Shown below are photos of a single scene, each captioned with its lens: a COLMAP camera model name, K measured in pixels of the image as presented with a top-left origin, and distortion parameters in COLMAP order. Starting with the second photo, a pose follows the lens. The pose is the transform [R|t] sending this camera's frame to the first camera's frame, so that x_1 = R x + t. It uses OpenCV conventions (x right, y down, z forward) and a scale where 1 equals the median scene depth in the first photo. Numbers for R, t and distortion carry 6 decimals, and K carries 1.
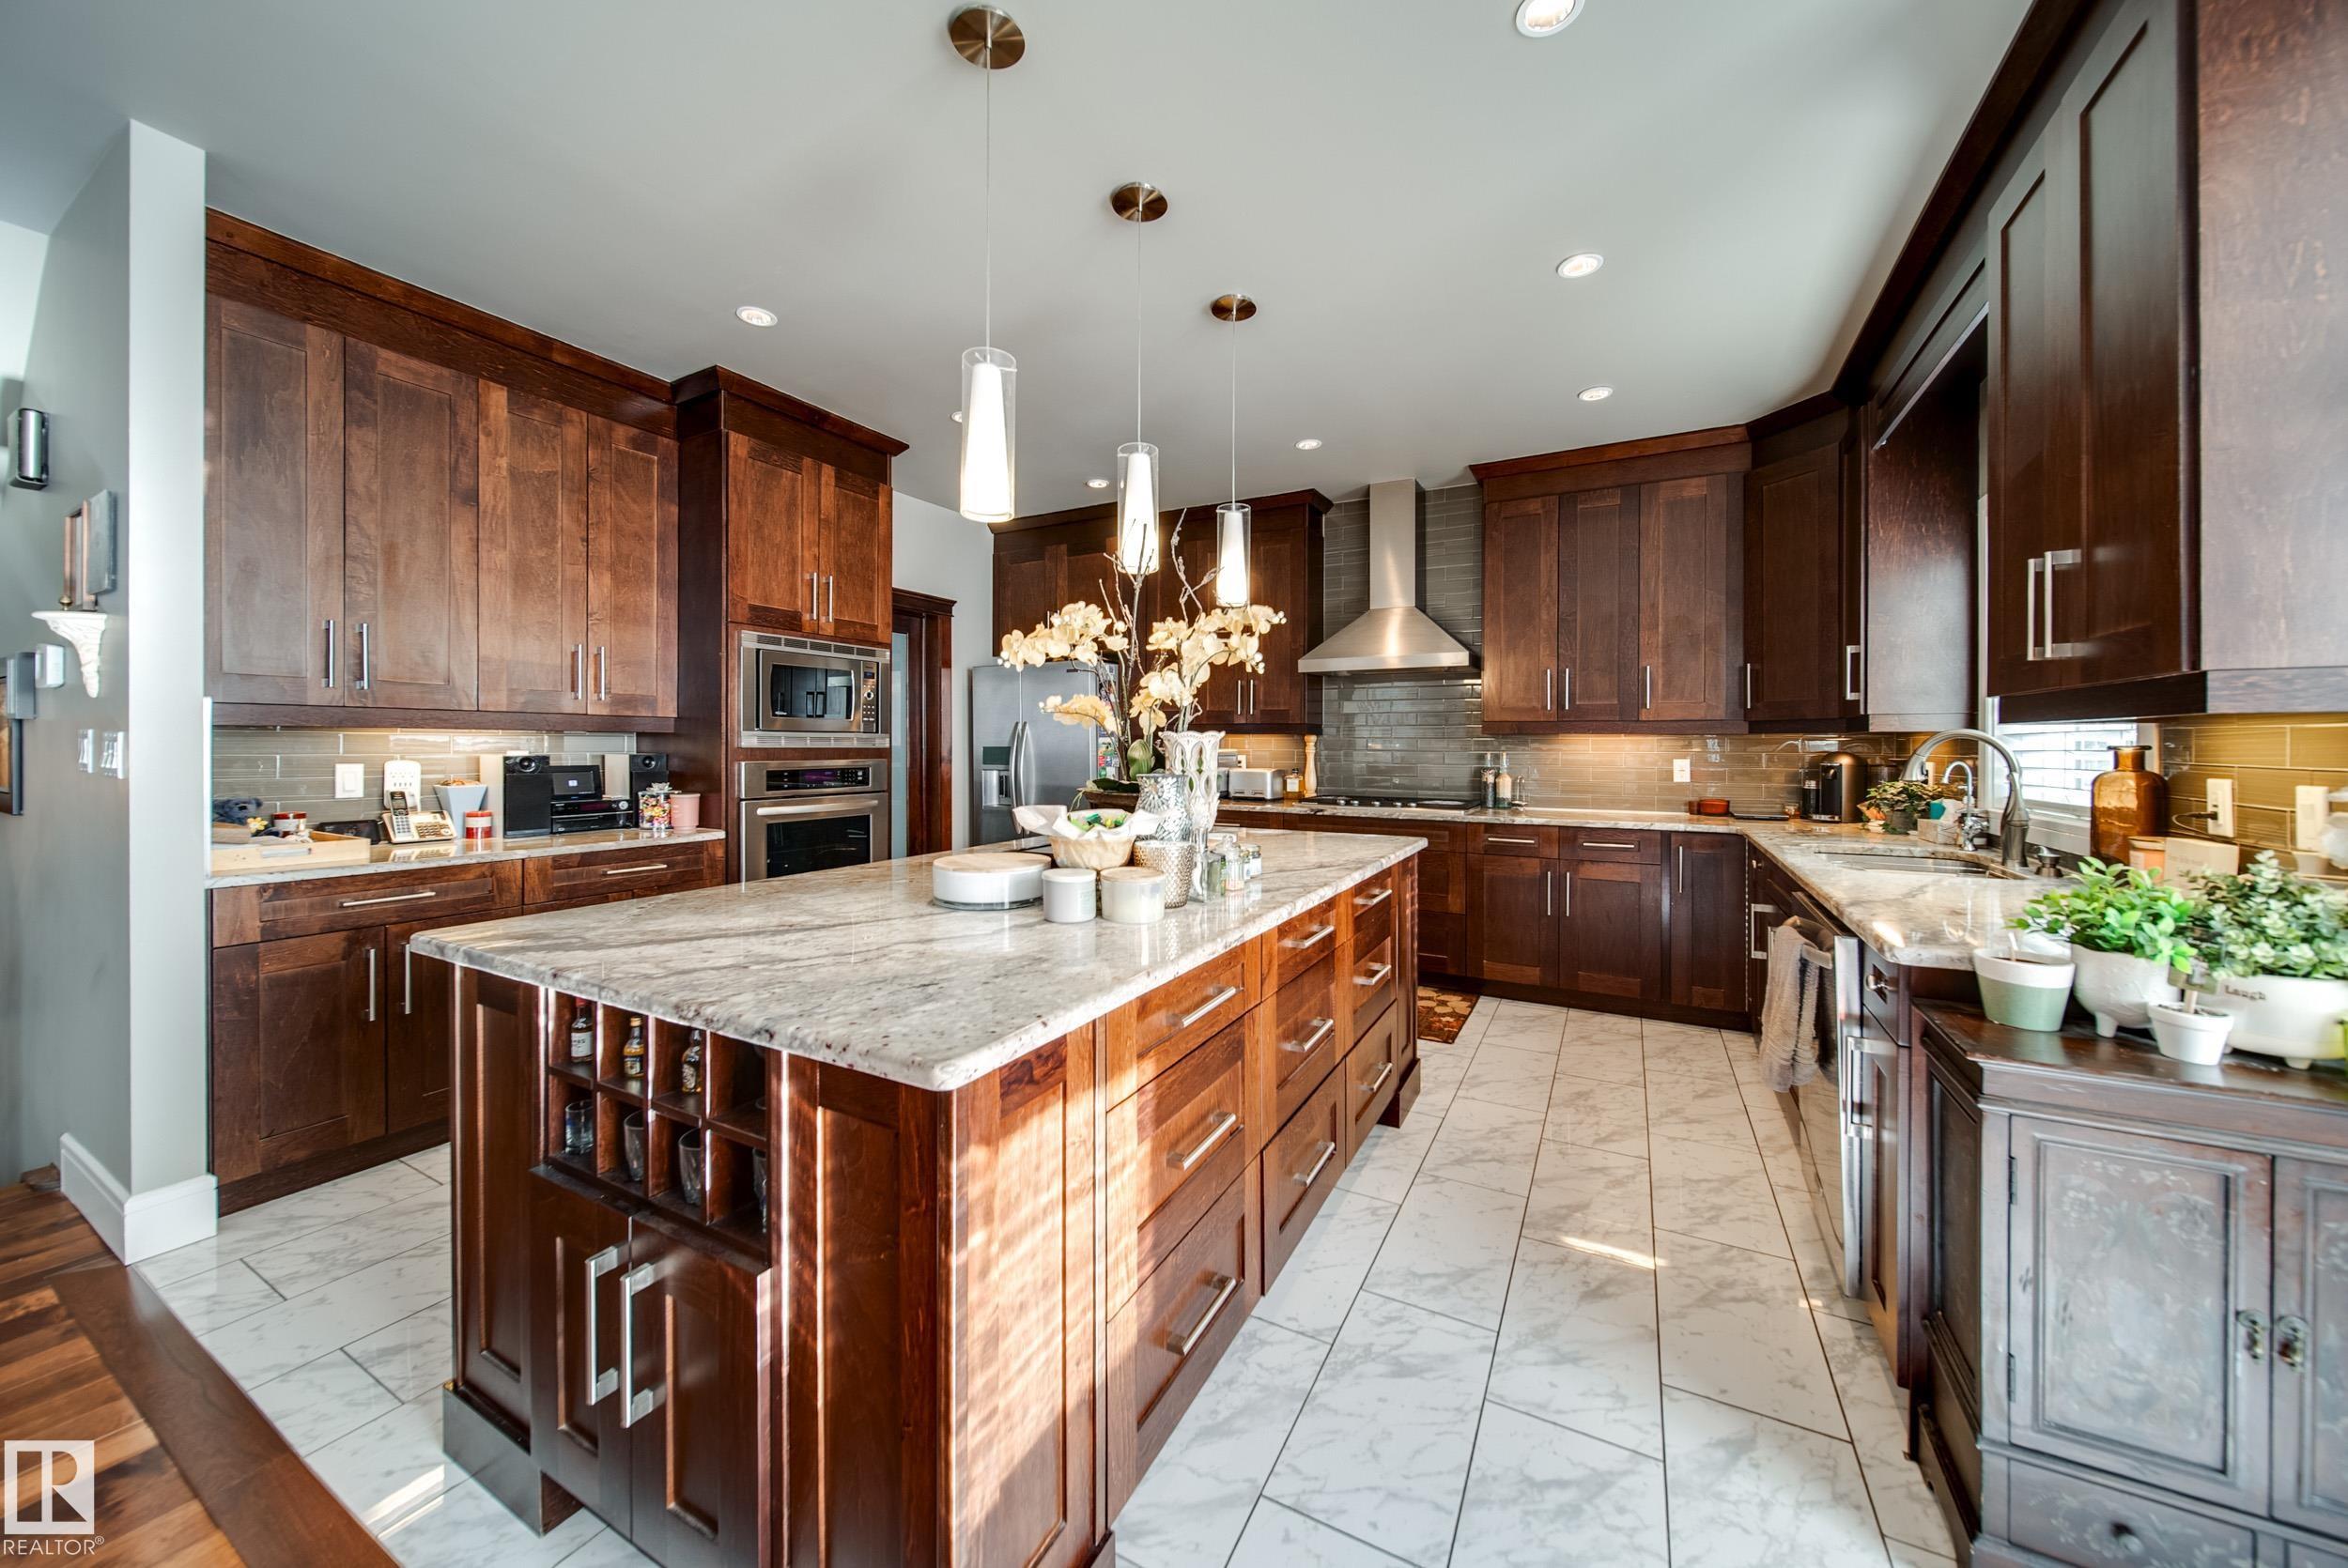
lens RADIAL K [[831.0, 0, 1184.9], [0, 831.0, 748.0], [0, 0, 1]] dist [-0.001498, -0.000704]
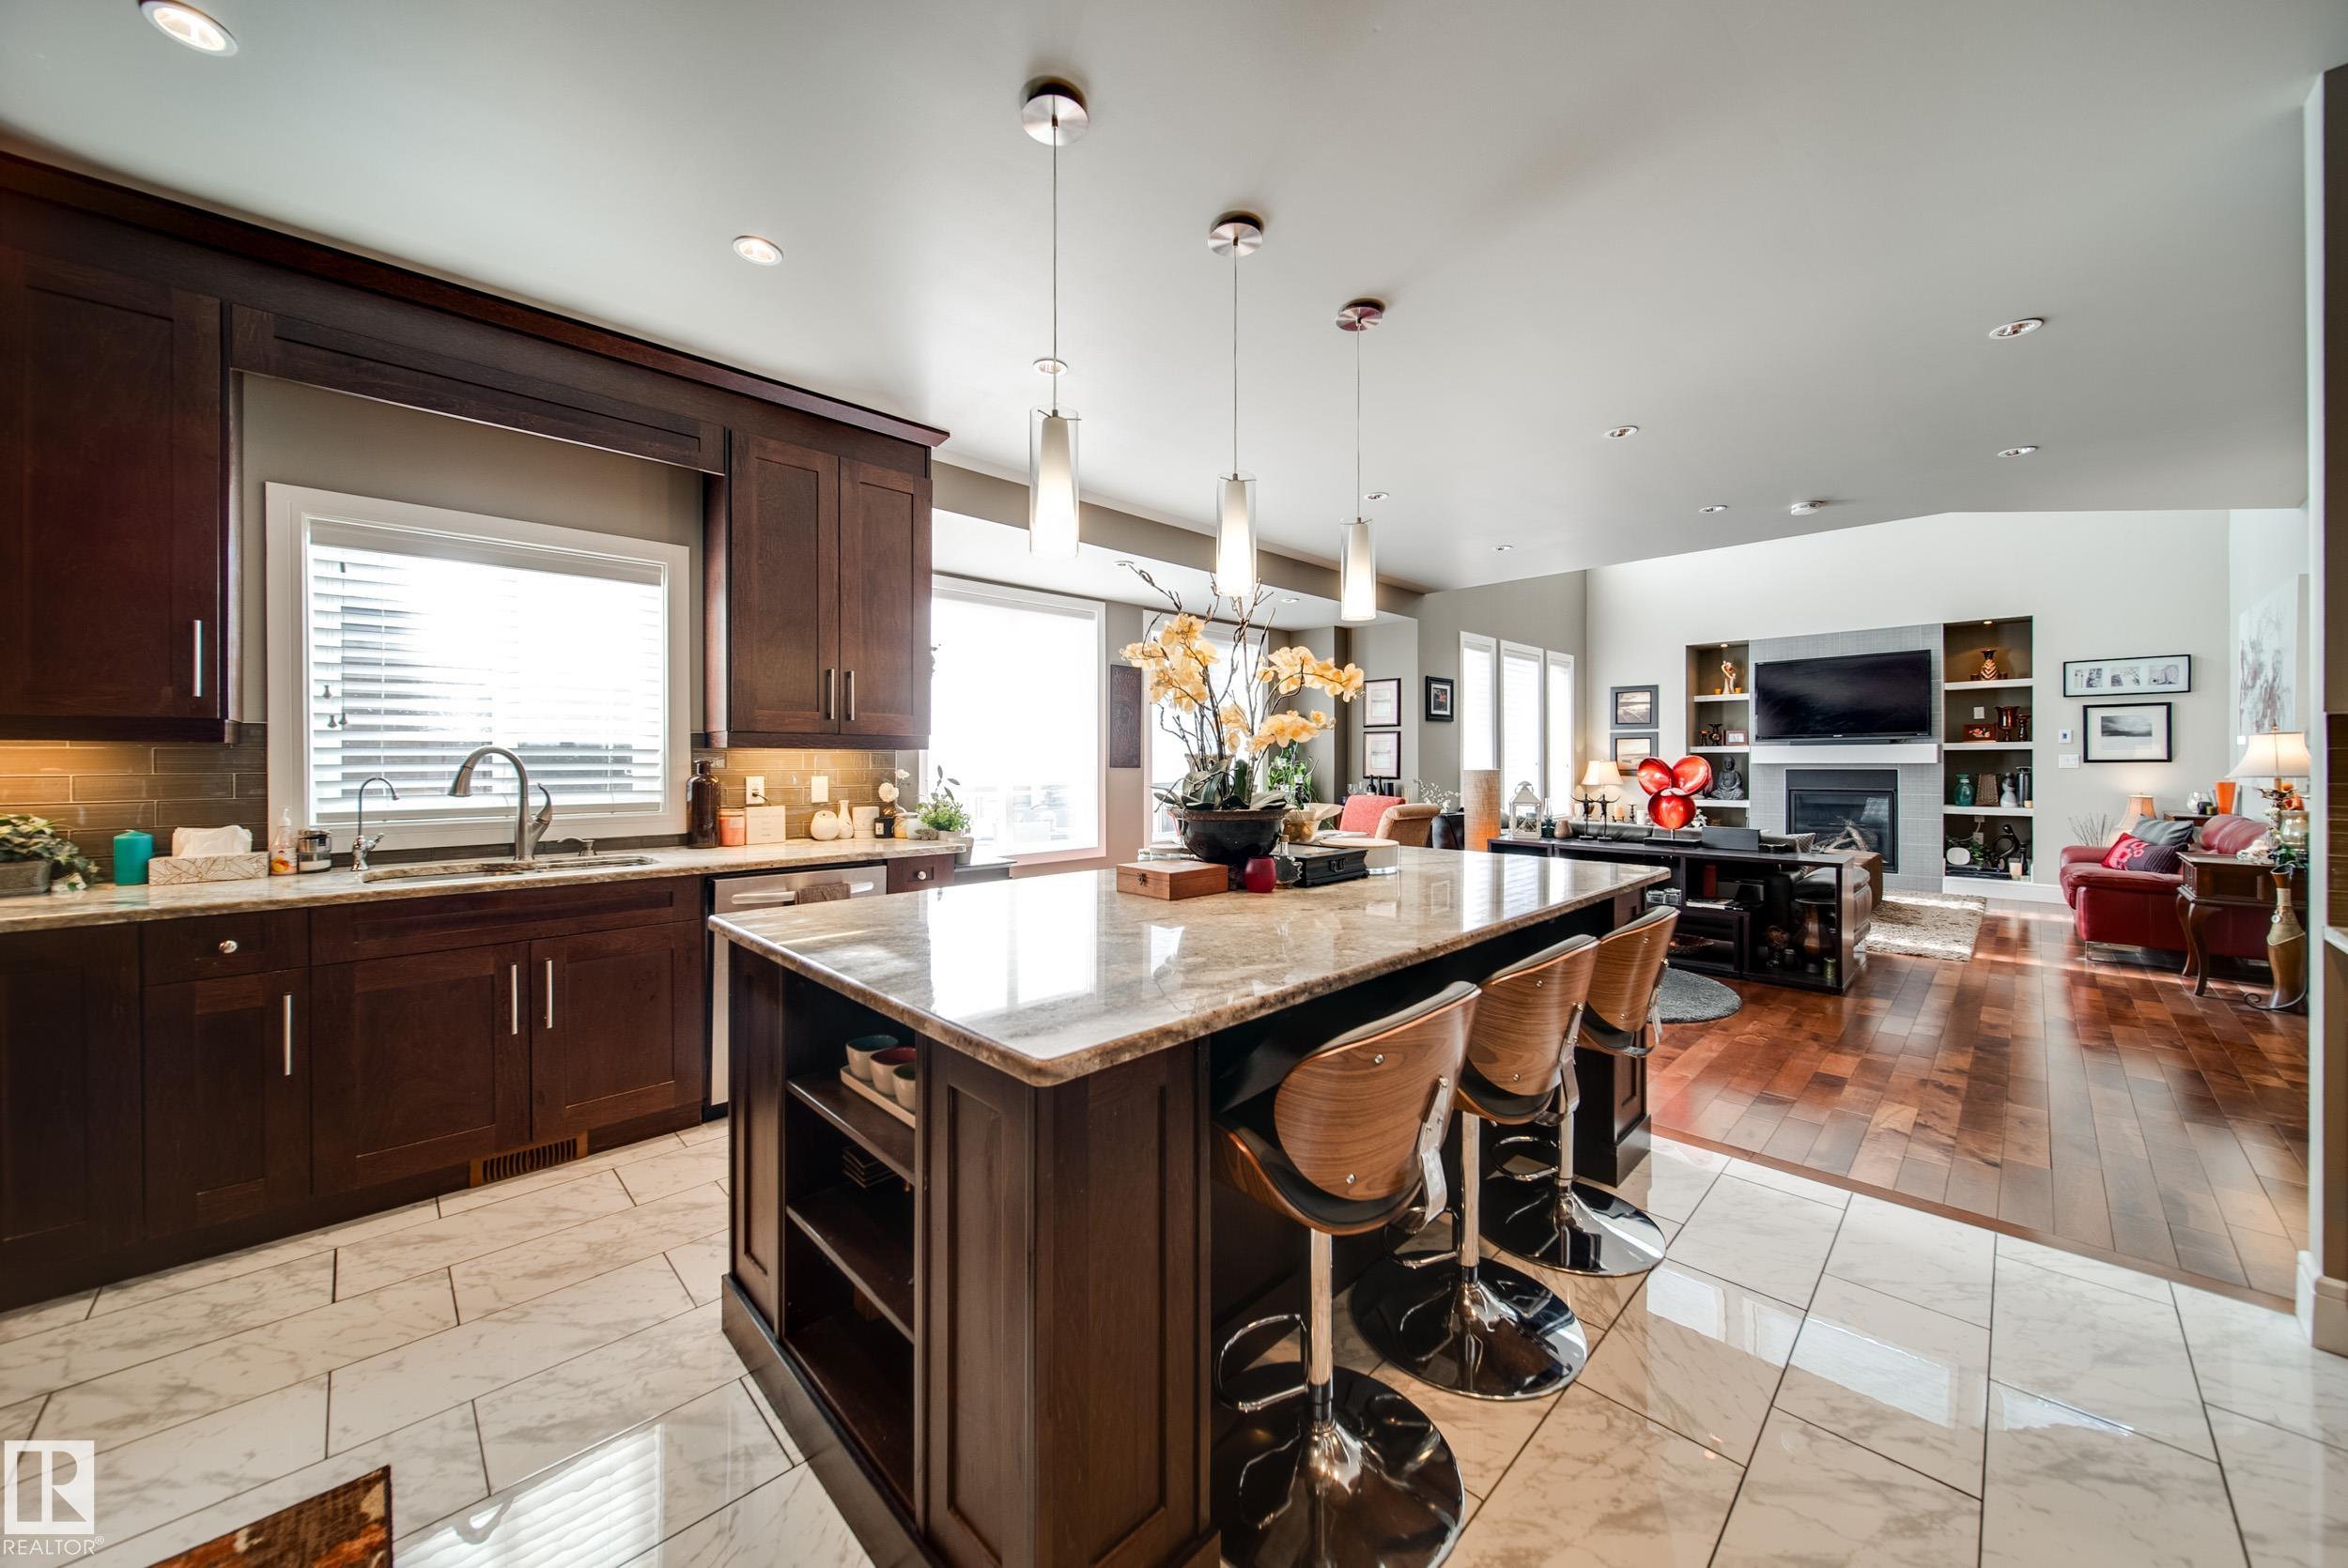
lens RADIAL K [[831.0, 0, 1181.0], [0, 831.0, 763.0], [0, 0, 1]] dist [-0.001498, -0.000704]
pose [[-0.954919, -0.003543, 0.296846, -0.210158], [-0.001421, 0.999972, 0.007366, -0.006973], [-0.296864, 0.006612, -0.954897, 1.426462]]
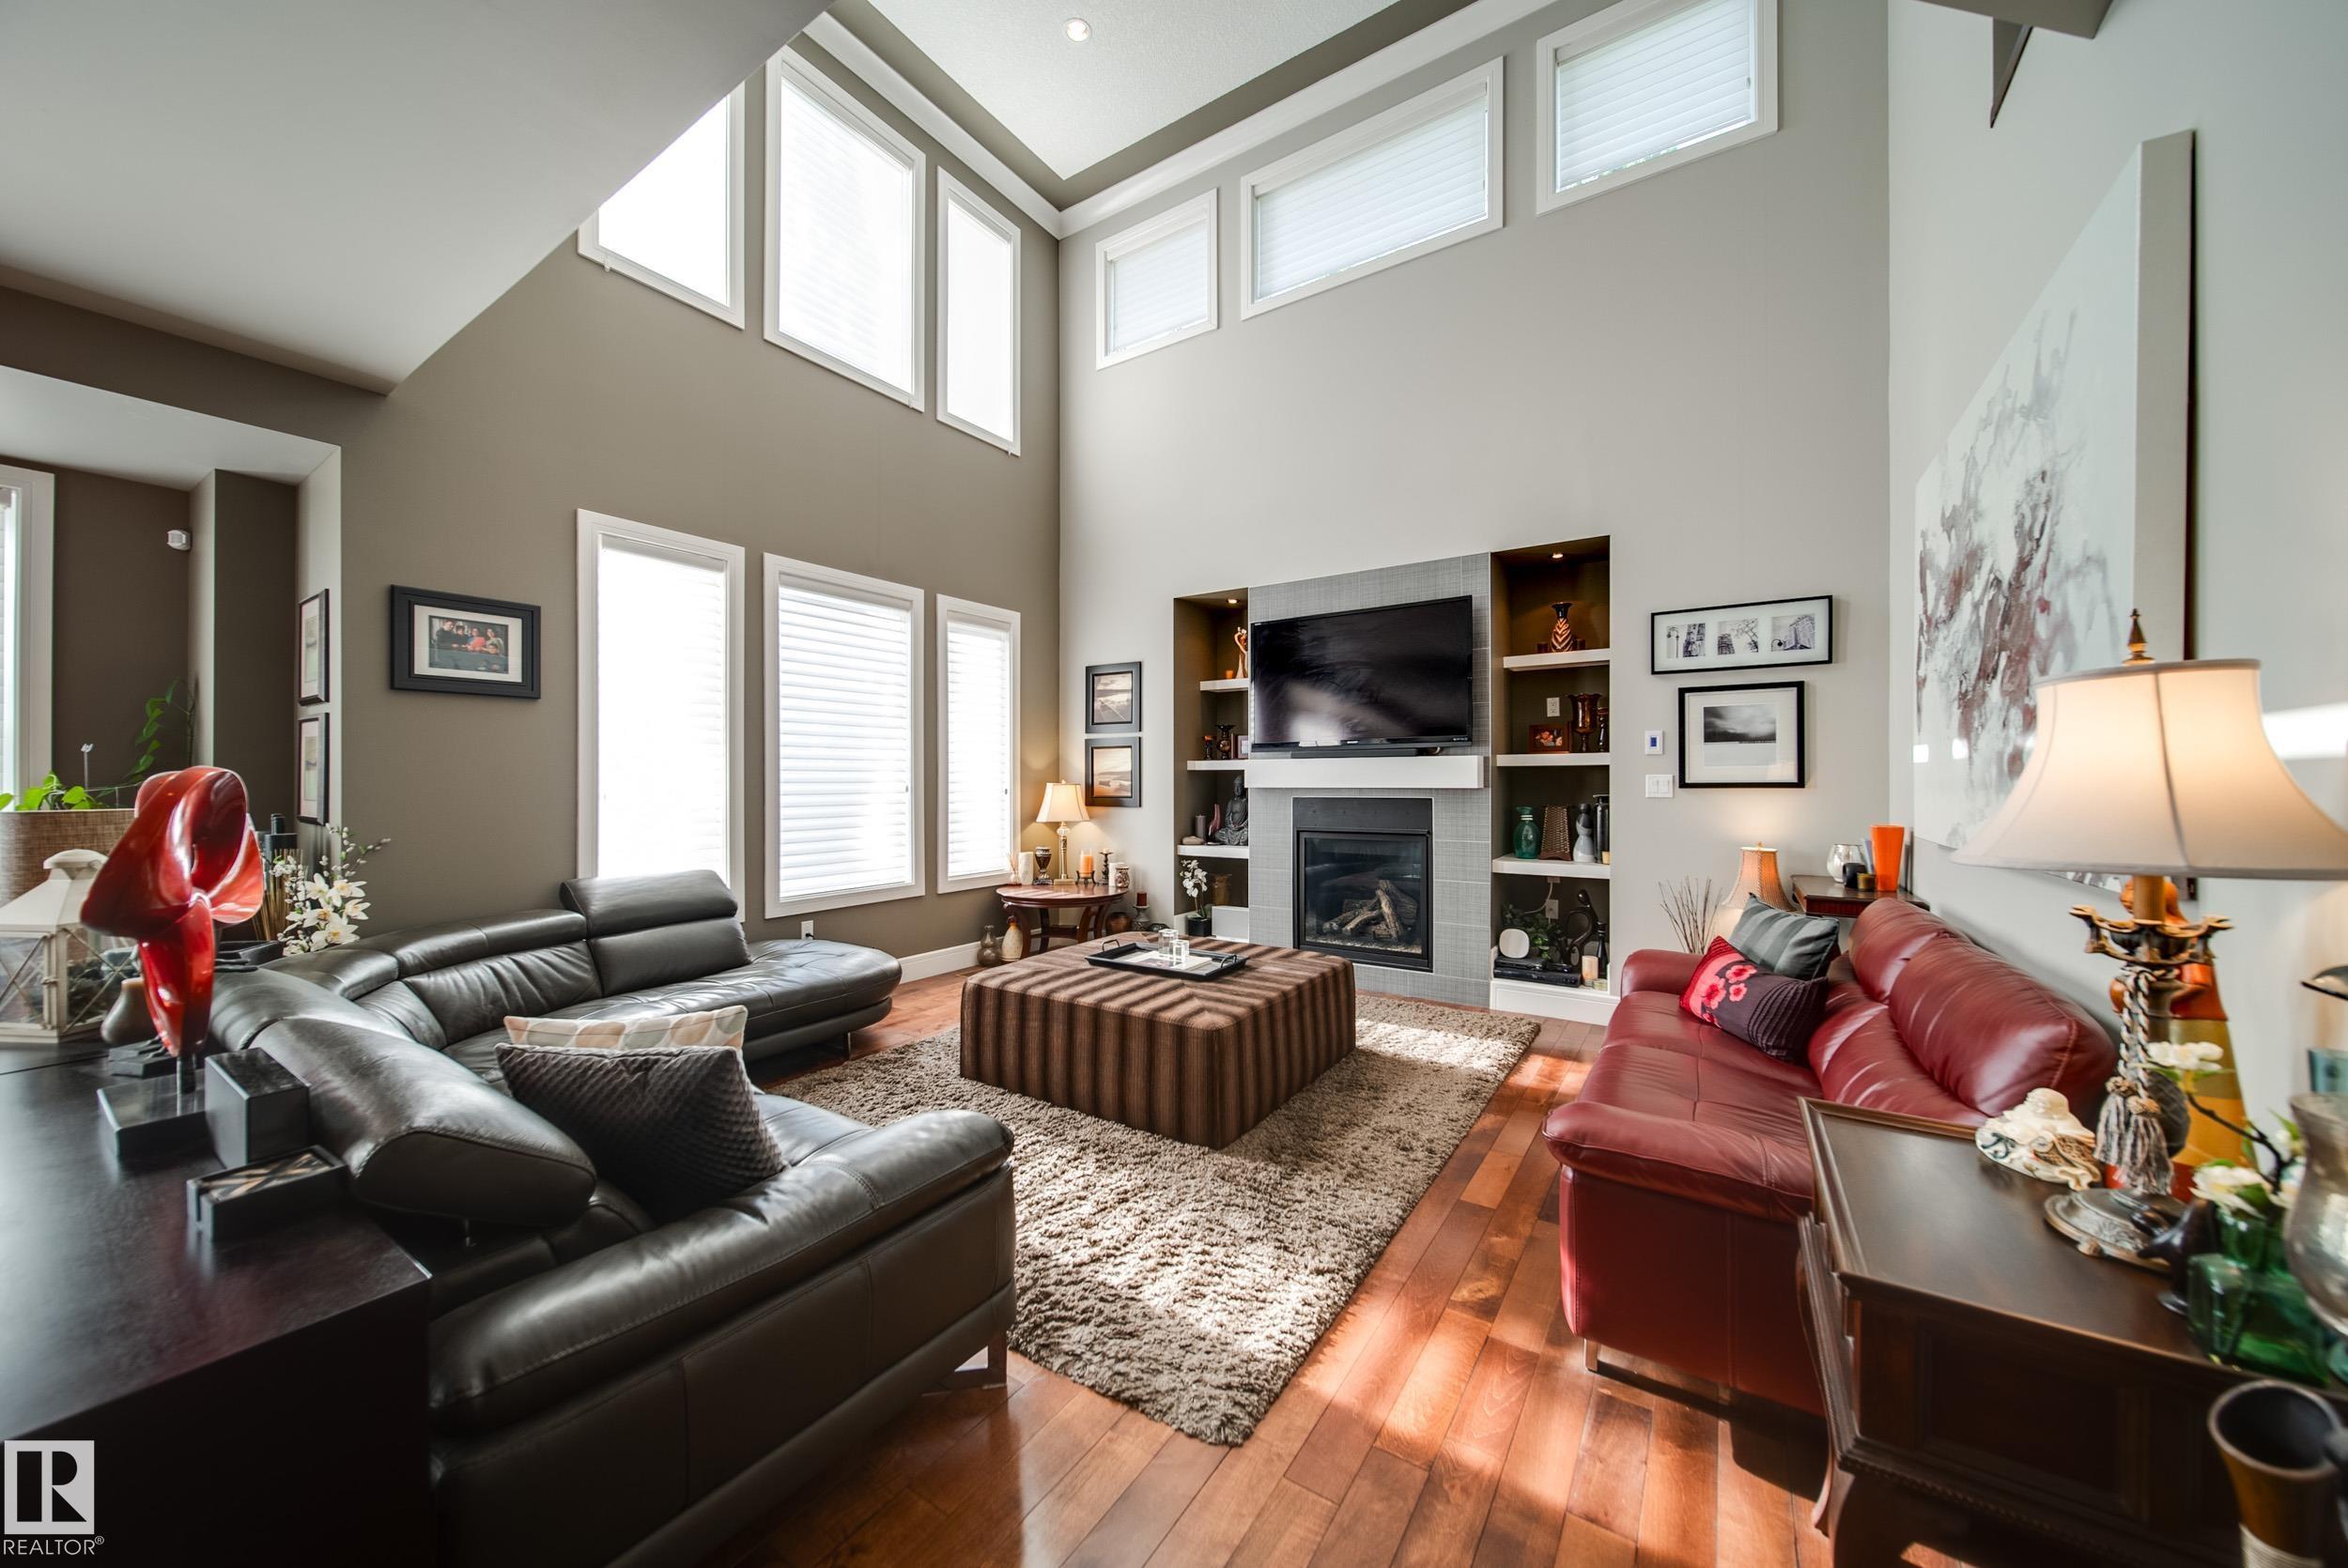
lens RADIAL K [[831.0, 0, 1164.9], [0, 831.0, 783.3], [0, 0, 1]] dist [-0.001498, -0.000704]
pose [[-0.995948, -0.005097, 0.089782, -1.206998], [-0.004458, 0.999963, 0.007323, -0.008484], [-0.089816, 0.006893, -0.995935, -0.099084]]
